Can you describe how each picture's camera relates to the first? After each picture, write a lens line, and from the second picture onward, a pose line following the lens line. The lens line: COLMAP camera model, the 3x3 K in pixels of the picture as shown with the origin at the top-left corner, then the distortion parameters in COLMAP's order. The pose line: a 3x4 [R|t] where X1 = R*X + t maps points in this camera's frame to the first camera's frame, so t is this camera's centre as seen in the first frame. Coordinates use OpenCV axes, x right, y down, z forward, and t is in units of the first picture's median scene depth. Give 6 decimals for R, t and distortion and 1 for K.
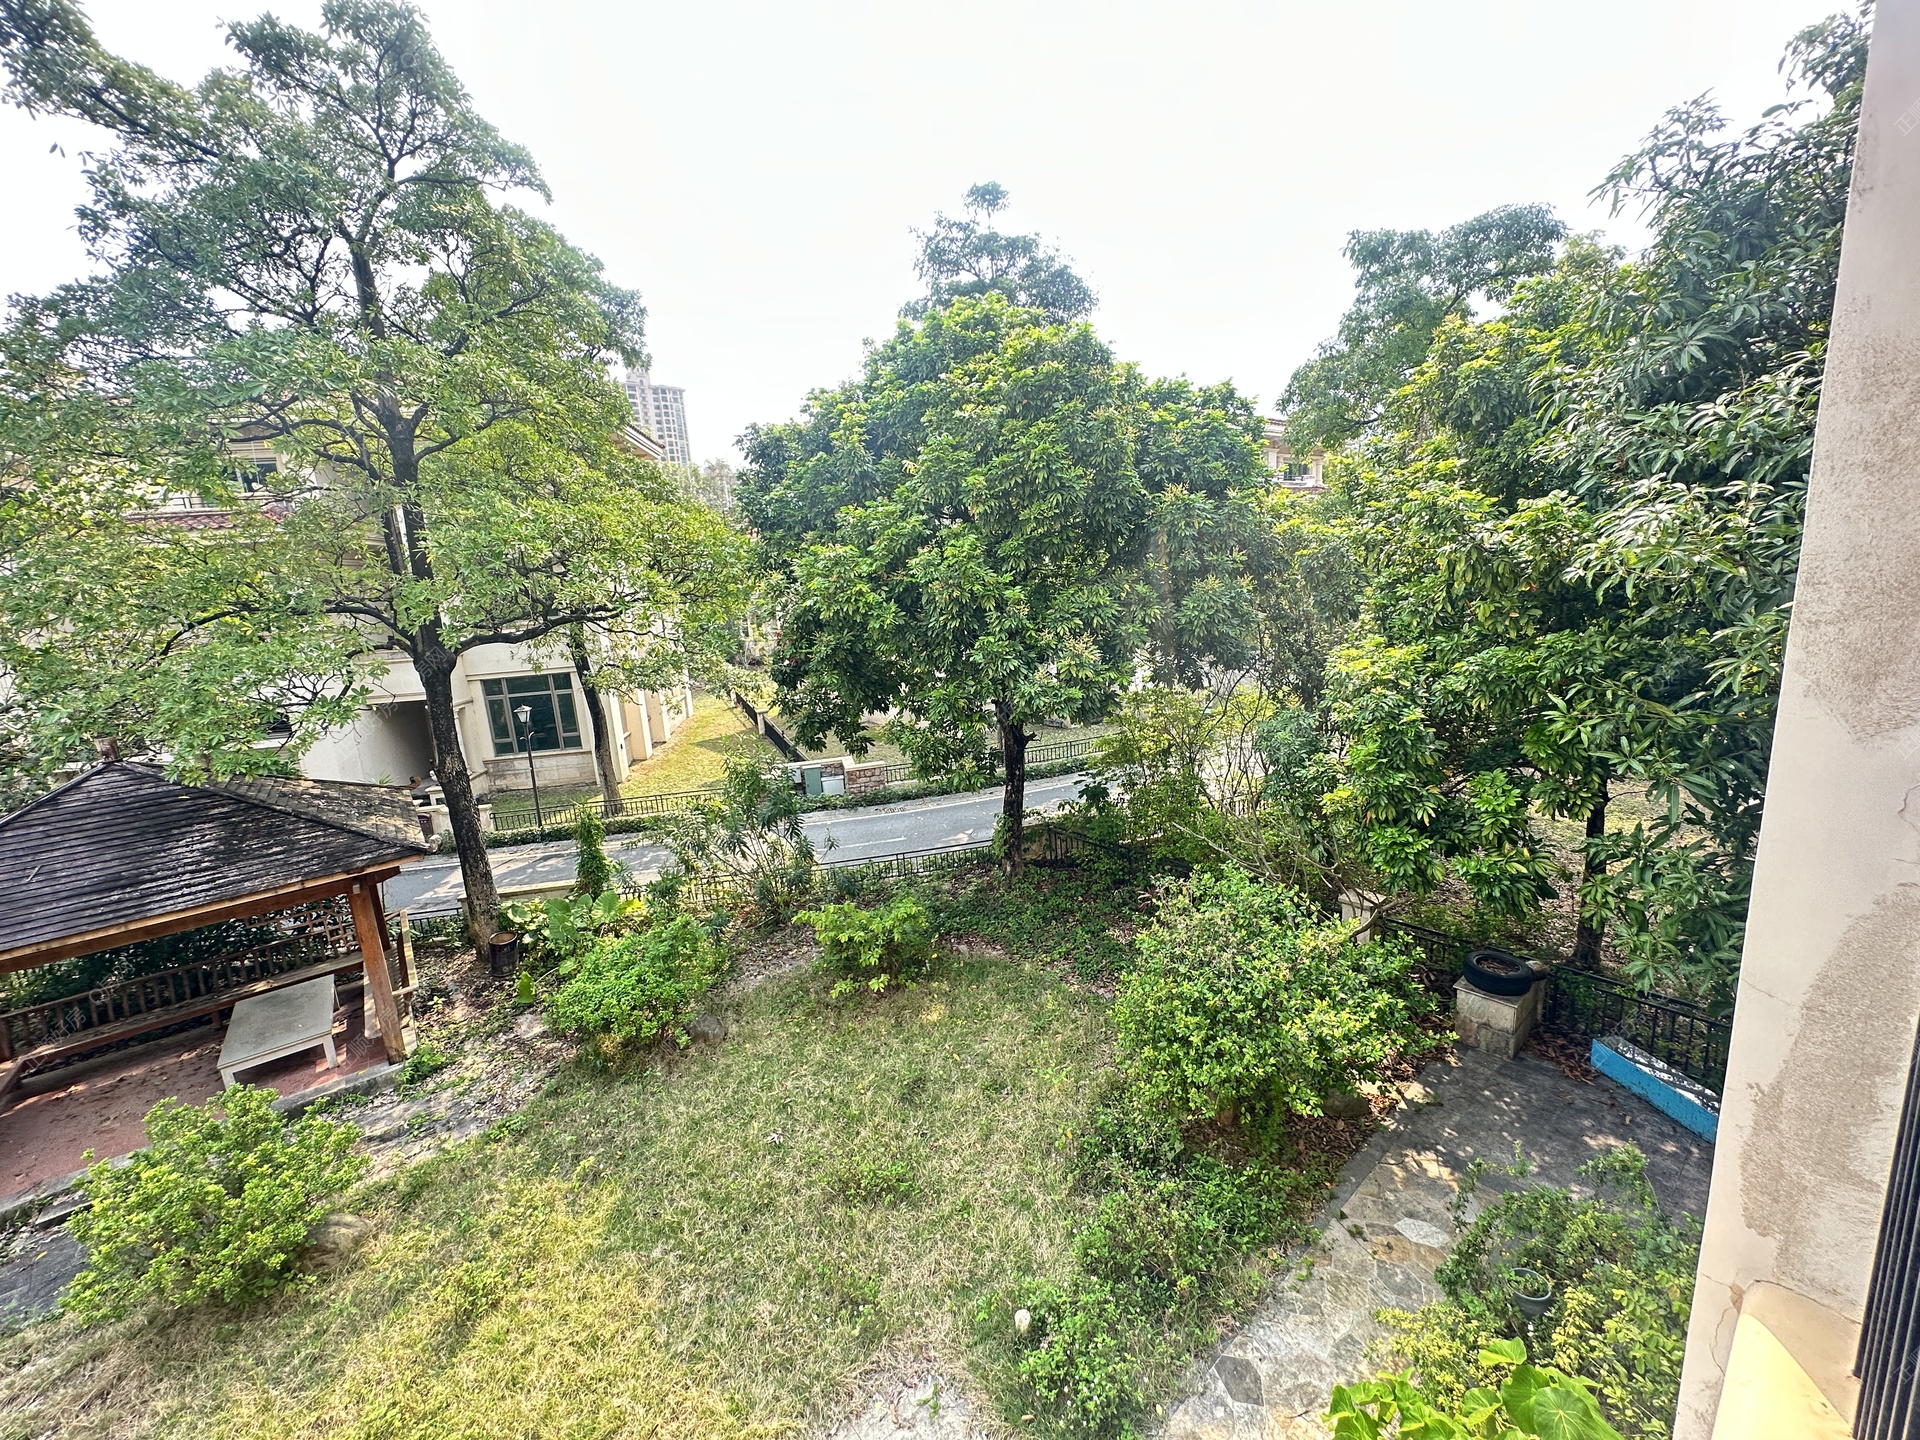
lens RADIAL K [[764.1, 0, 958.9], [0, 764.1, 719.9], [0, 0, 1]] dist [-0.004627, 0.001509]
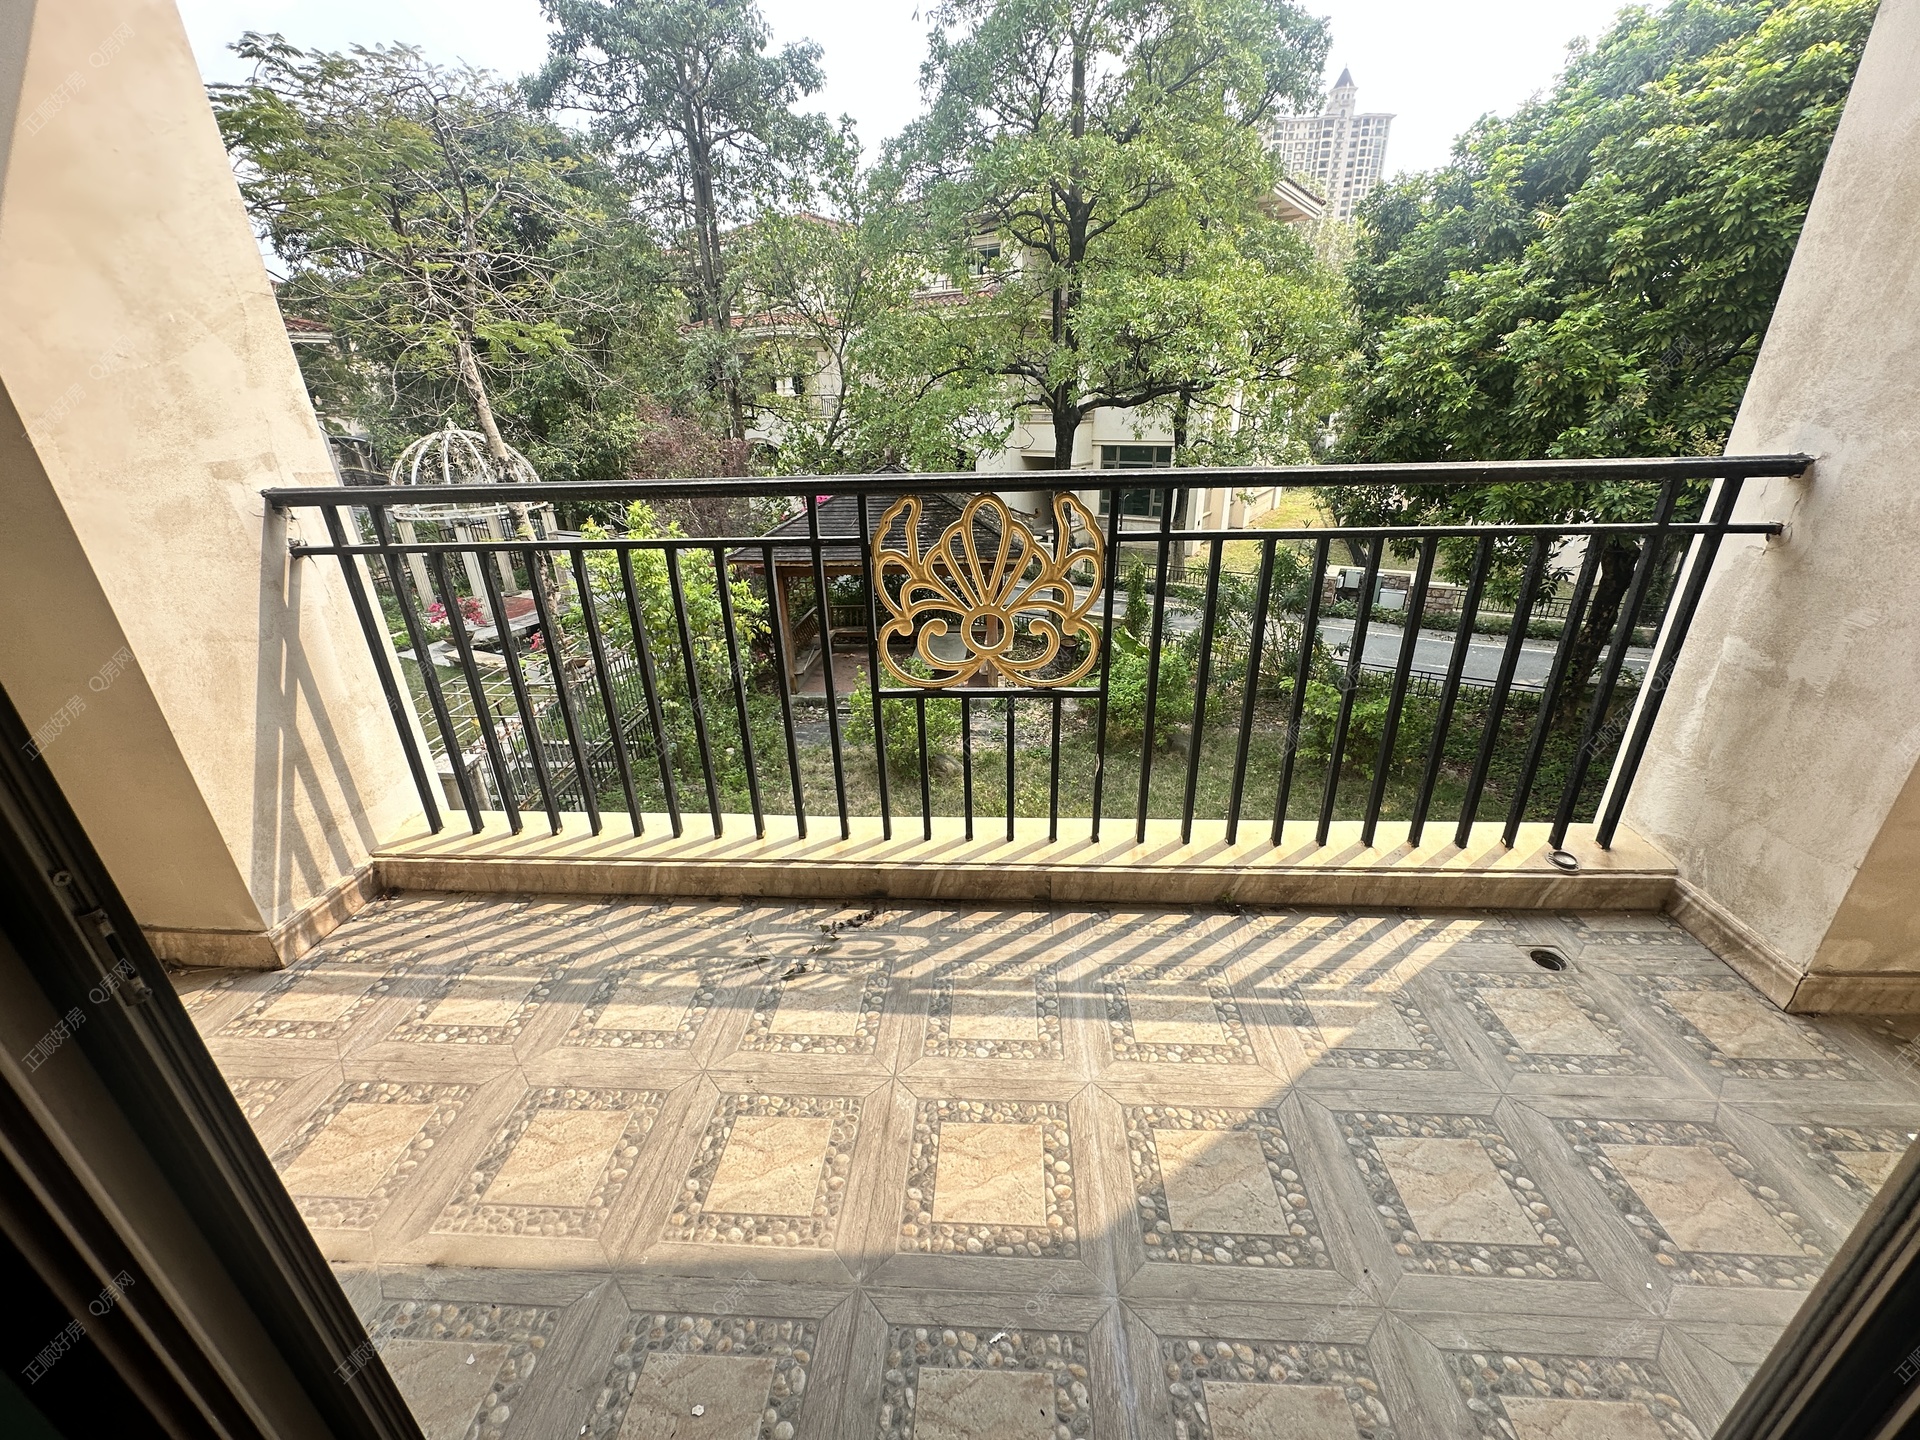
lens RADIAL K [[764.1, 0, 963.0], [0, 764.1, 715.2], [0, 0, 1]] dist [-0.004627, 0.001509]
pose [[0.731720, 0.313048, -0.605464, 0.135608], [-0.152406, 0.940944, 0.302318, 0.036462], [0.664348, -0.128936, 0.736219, -0.141541]]
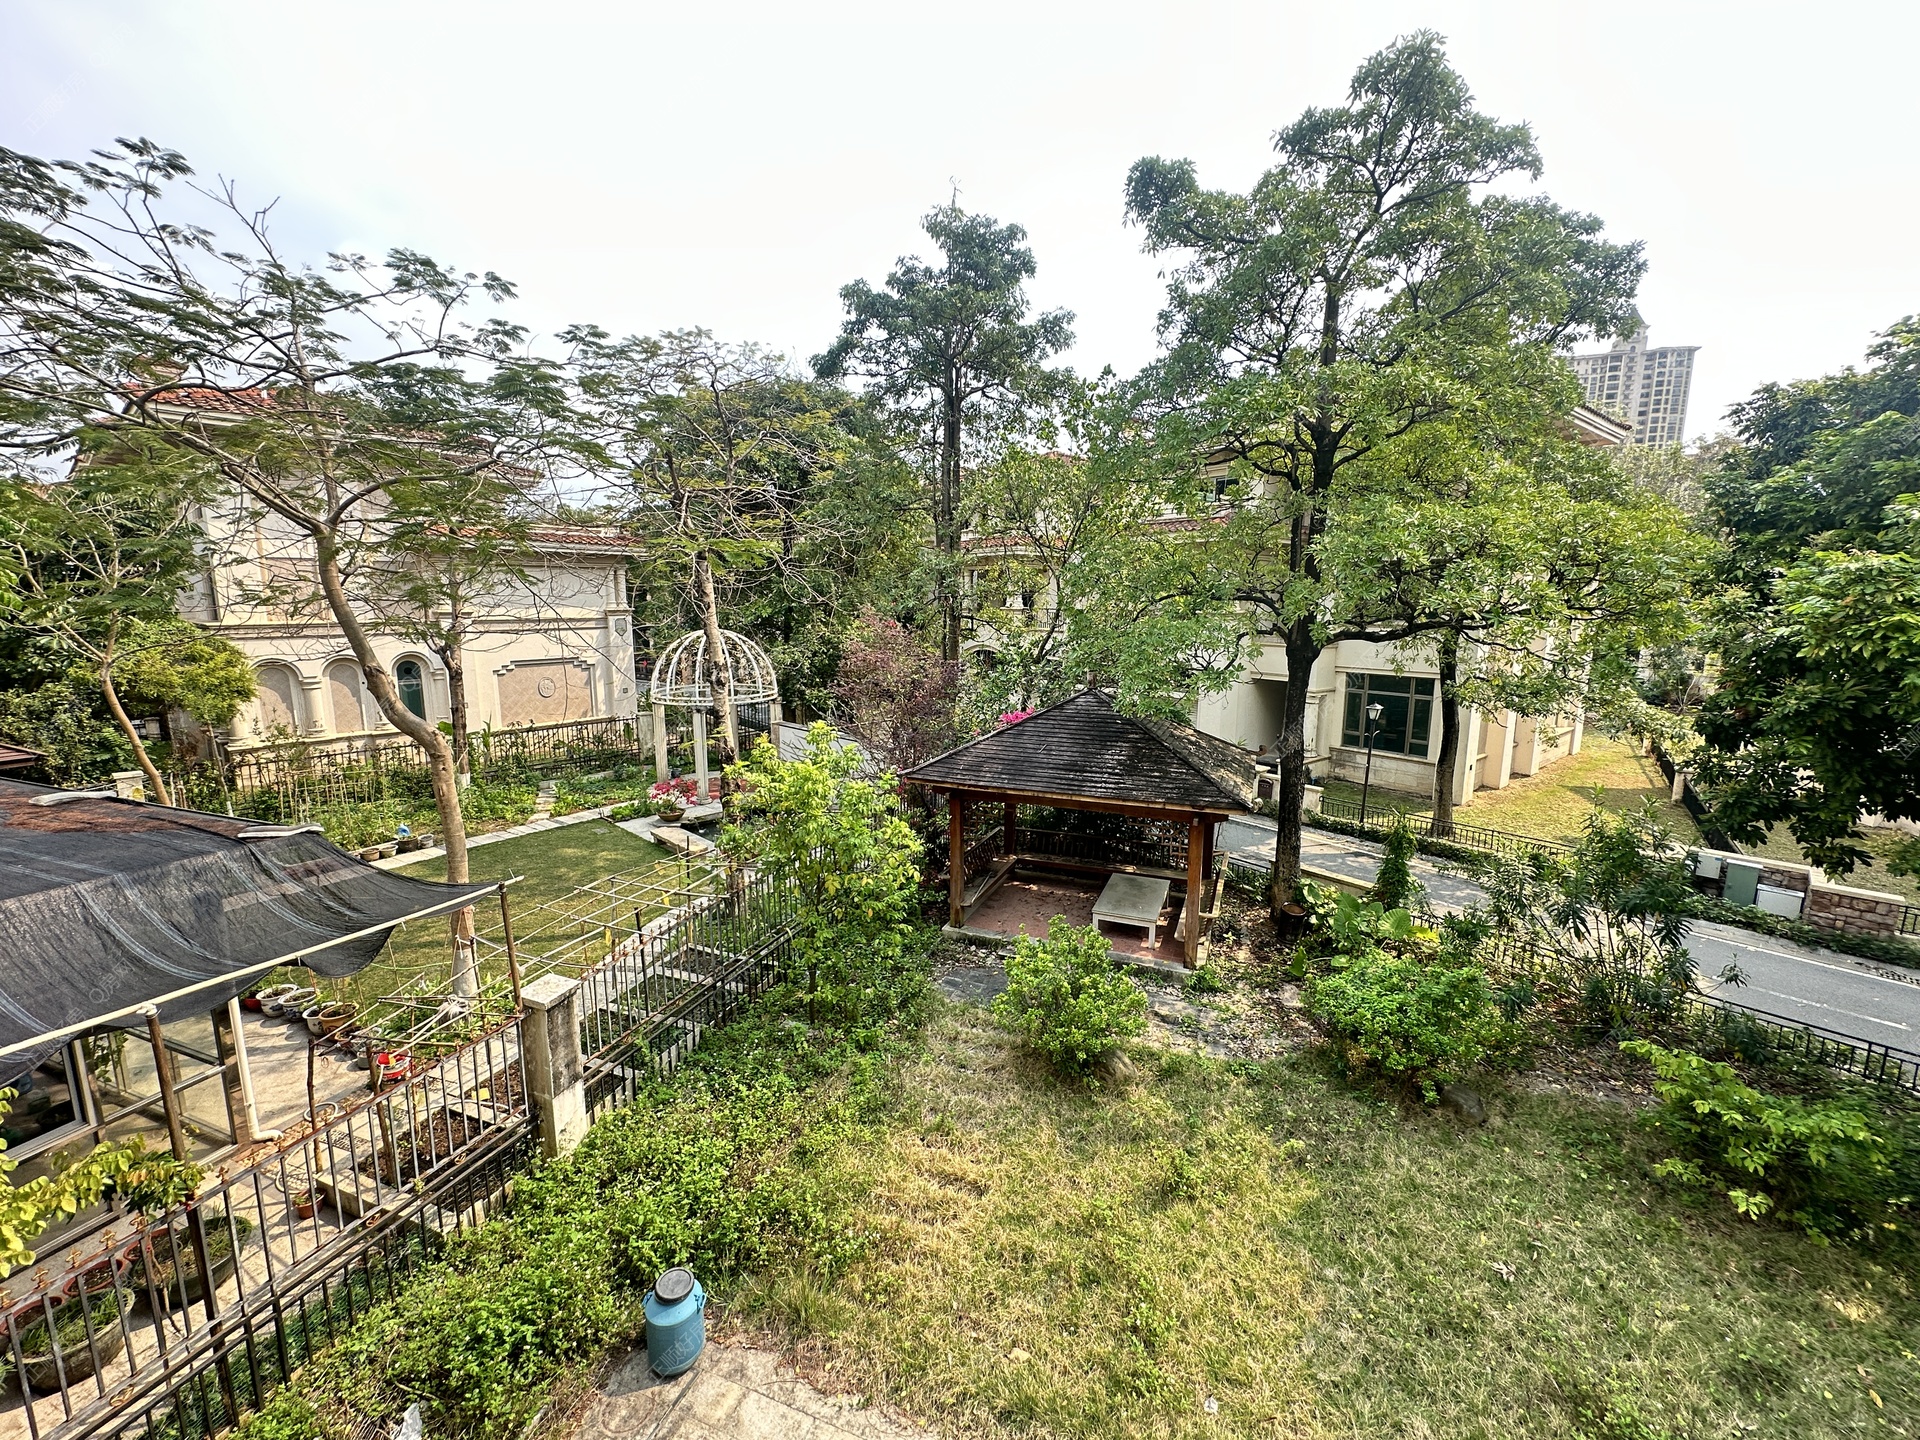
lens RADIAL K [[764.1, 0, 961.0], [0, 764.1, 719.4], [0, 0, 1]] dist [-0.004627, 0.001509]
pose [[0.494914, 0.202832, -0.844938, 0.034777], [-0.202337, 0.972547, 0.114948, -0.005707], [0.845056, 0.114073, 0.522367, 0.005148]]
